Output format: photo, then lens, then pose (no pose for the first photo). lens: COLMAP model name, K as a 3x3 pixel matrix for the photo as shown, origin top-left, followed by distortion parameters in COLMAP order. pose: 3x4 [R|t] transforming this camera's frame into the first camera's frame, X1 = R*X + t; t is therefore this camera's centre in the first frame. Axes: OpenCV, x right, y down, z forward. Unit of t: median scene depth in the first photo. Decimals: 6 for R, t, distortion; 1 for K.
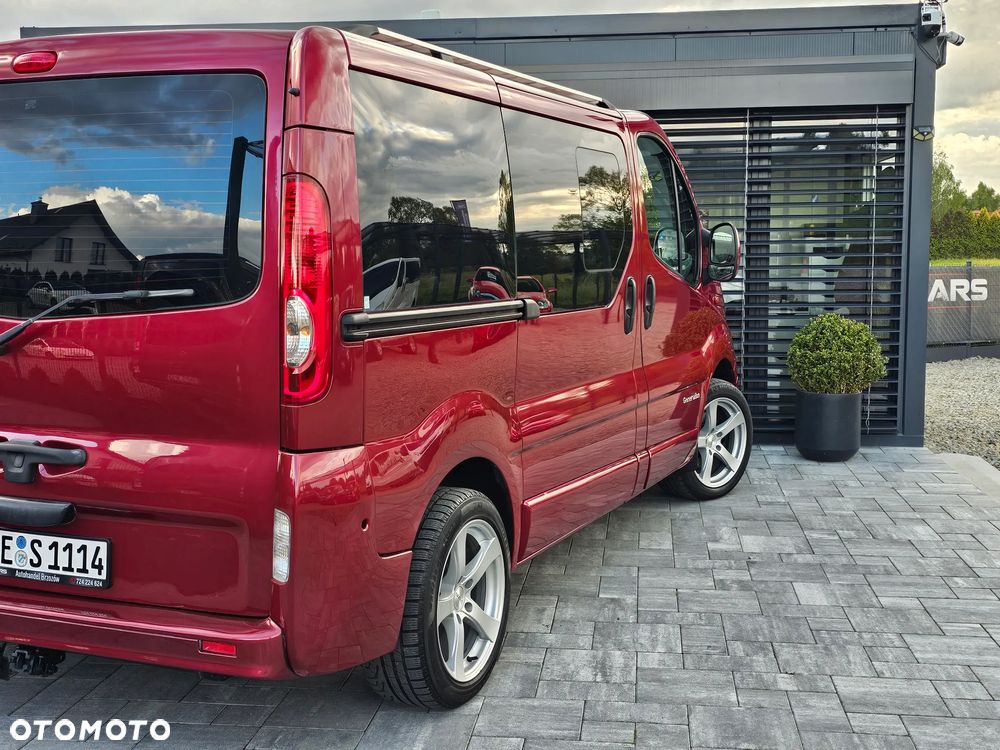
lens RADIAL K [[1234.3, 0, 500.0], [0, 1234.3, 375.0], [0, 0, 1]] dist [0.185729, -0.473588]
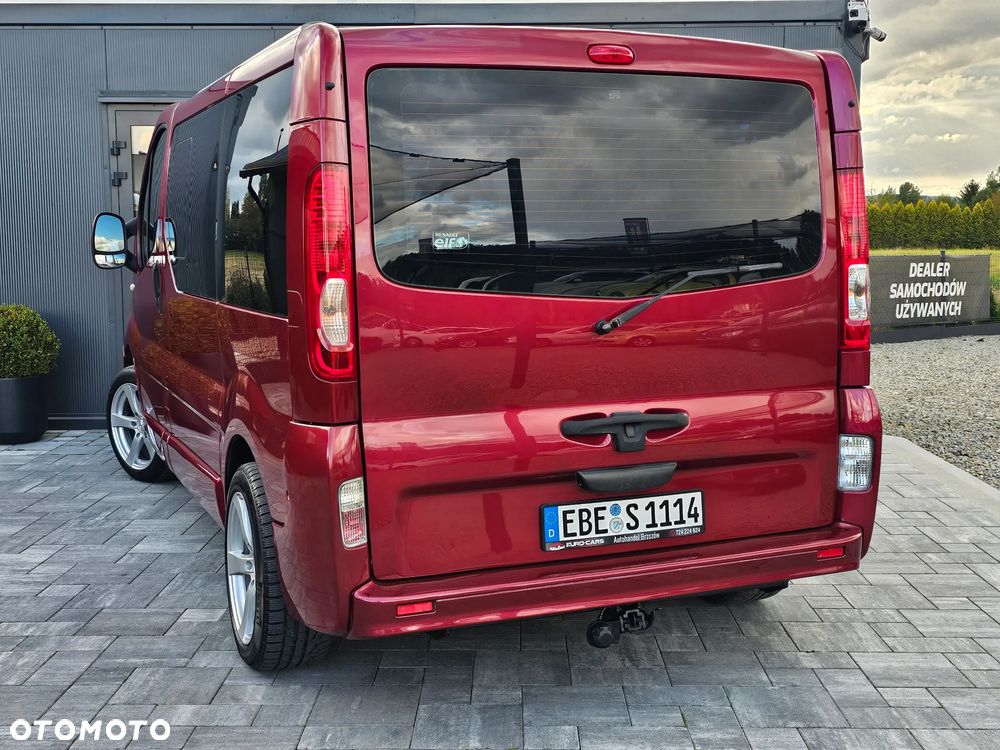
lens RADIAL K [[1234.3, 0, 500.0], [0, 1234.3, 375.0], [0, 0, 1]] dist [0.185729, -0.473588]
pose [[0.682590, -0.088034, 0.725480, -1.203505], [0.089667, 0.995306, 0.036410, -0.027023], [-0.725280, 0.040199, 0.687280, 0.350036]]
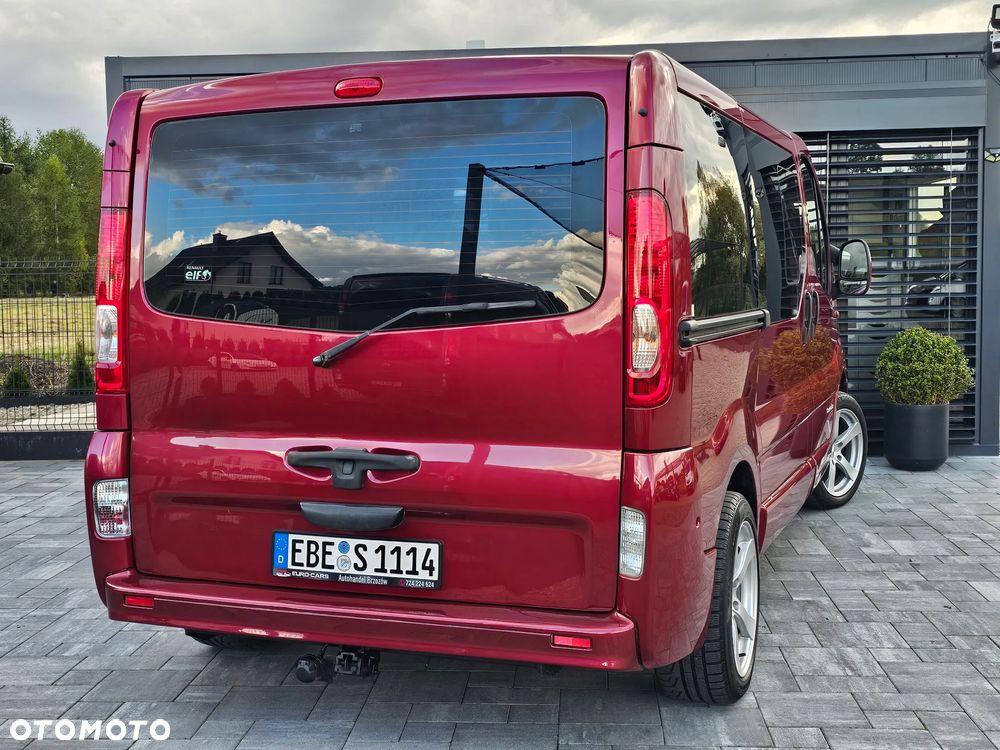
lens RADIAL K [[1234.3, 0, 500.0], [0, 1234.3, 375.0], [0, 0, 1]] dist [0.185729, -0.473588]
pose [[0.998201, -0.016355, 0.057685, -0.311040], [0.017683, 0.999589, -0.022578, 0.015989], [-0.057292, 0.023558, 0.998080, -0.038308]]
